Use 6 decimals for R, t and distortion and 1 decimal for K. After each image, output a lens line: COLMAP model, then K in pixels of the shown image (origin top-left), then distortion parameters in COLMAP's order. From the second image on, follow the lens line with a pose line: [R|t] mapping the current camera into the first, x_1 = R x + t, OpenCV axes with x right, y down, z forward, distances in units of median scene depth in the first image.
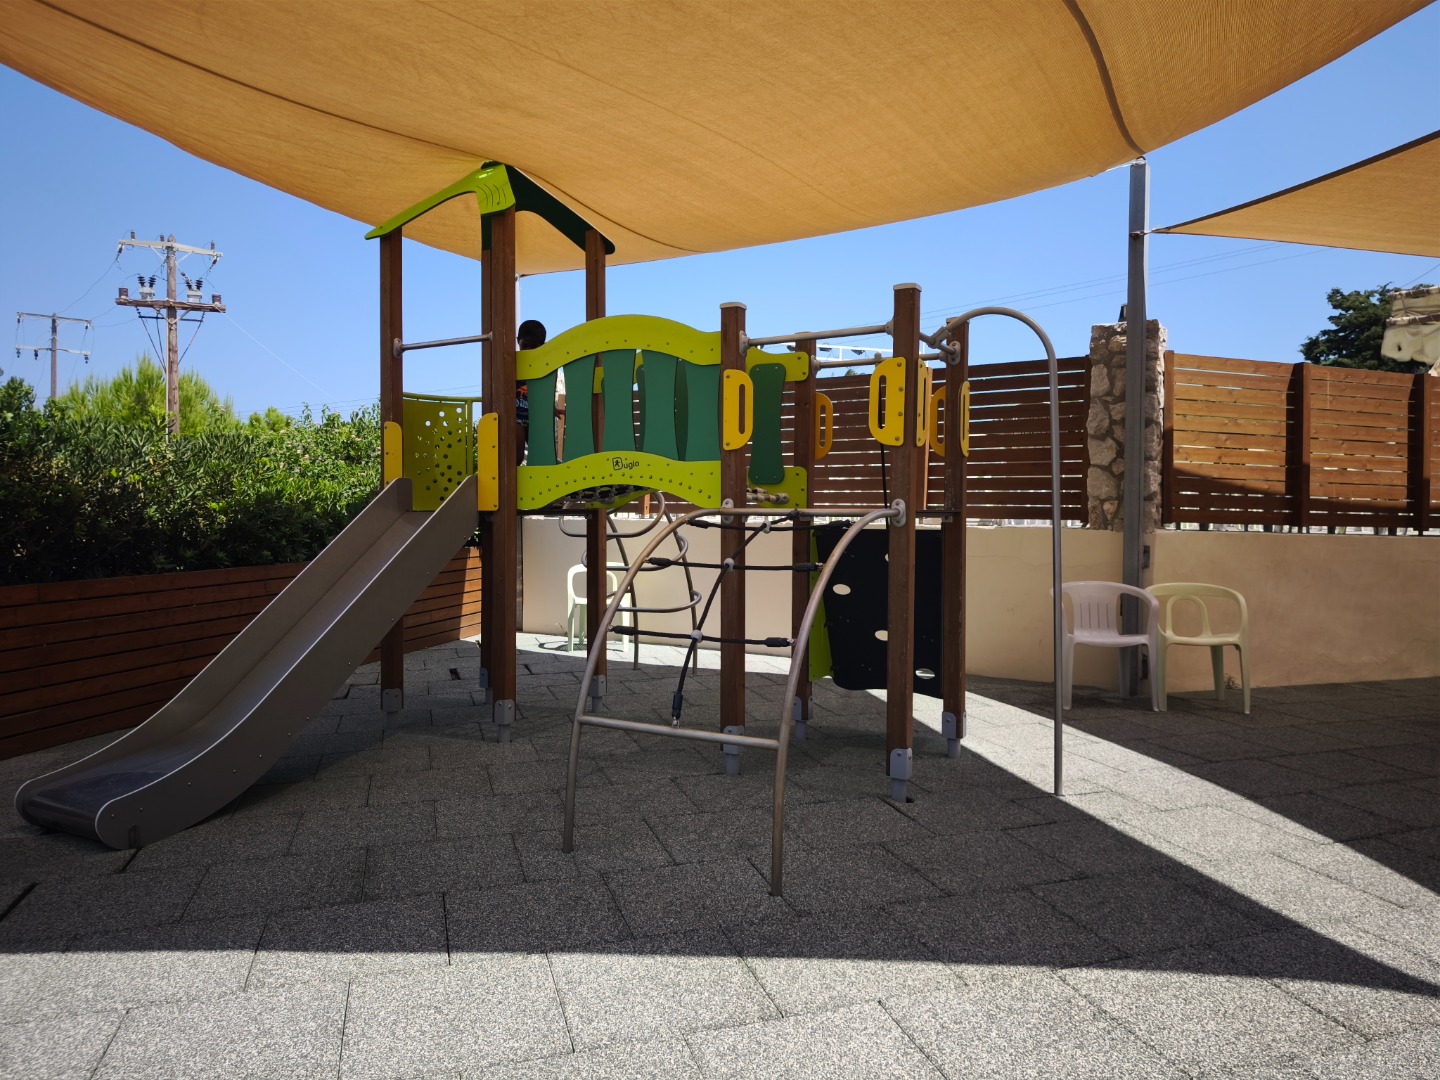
lens RADIAL K [[994.9, 0, 719.3], [0, 994.9, 528.2], [0, 0, 1]] dist [0.004076, -0.016420]
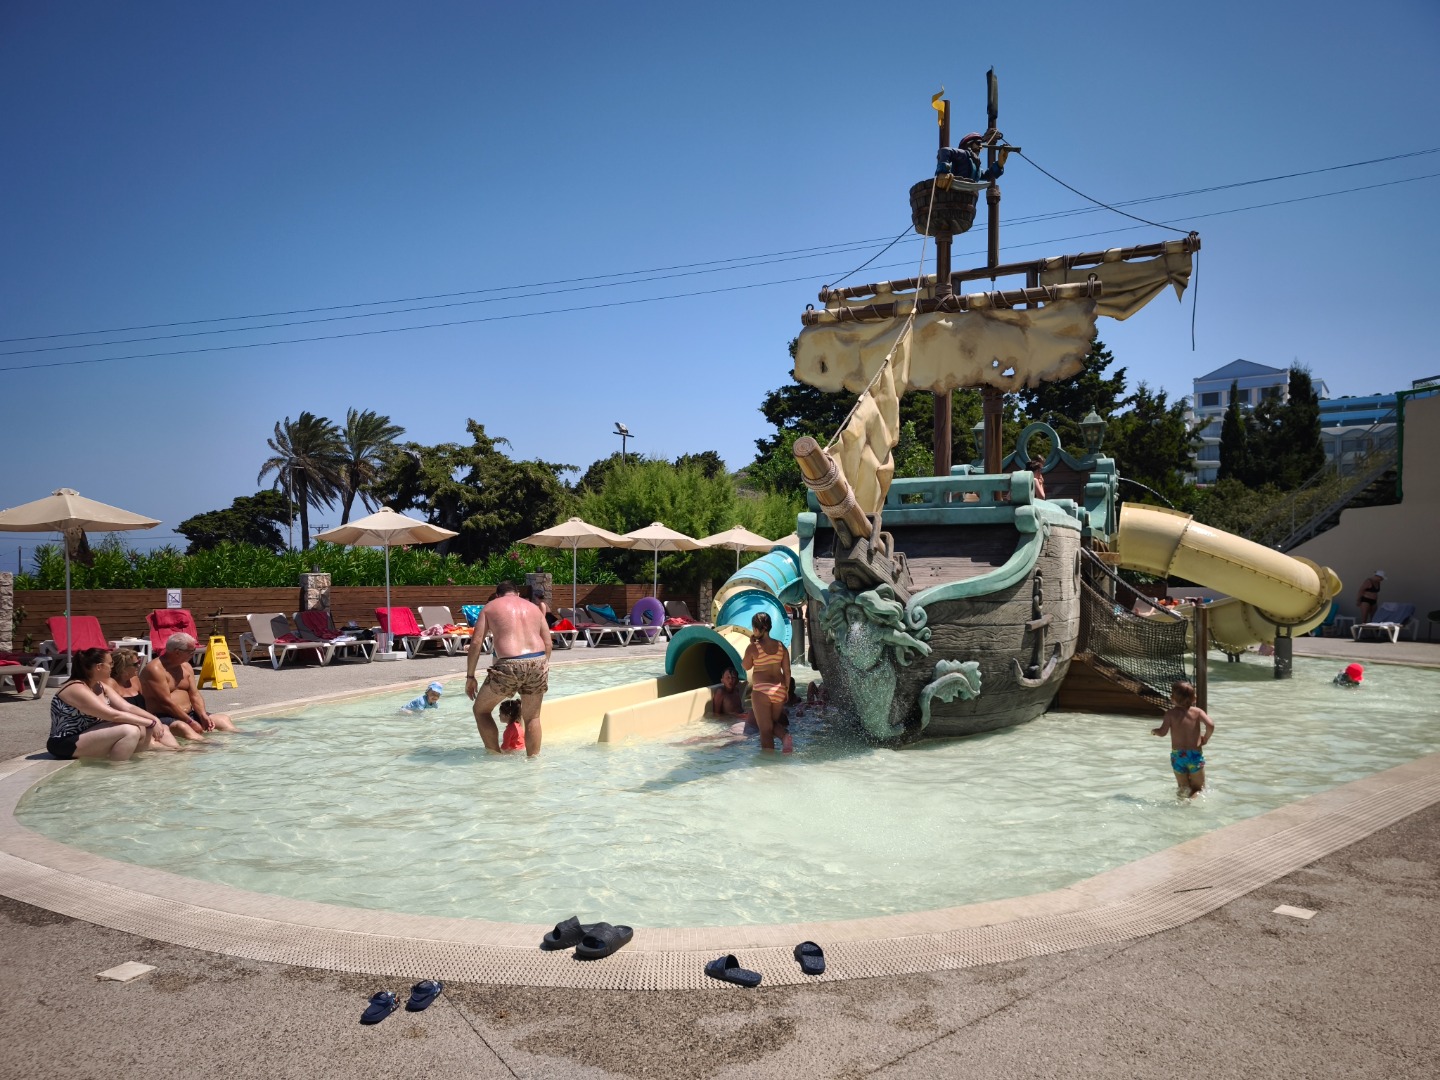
lens RADIAL K [[994.9, 0, 711.9], [0, 994.9, 550.7], [0, 0, 1]] dist [0.004076, -0.016420]
pose [[0.908147, -0.004541, 0.418627, 1.692266], [0.020362, 0.999237, -0.033333, -0.282924], [-0.418156, 0.038795, 0.907546, 2.273516]]
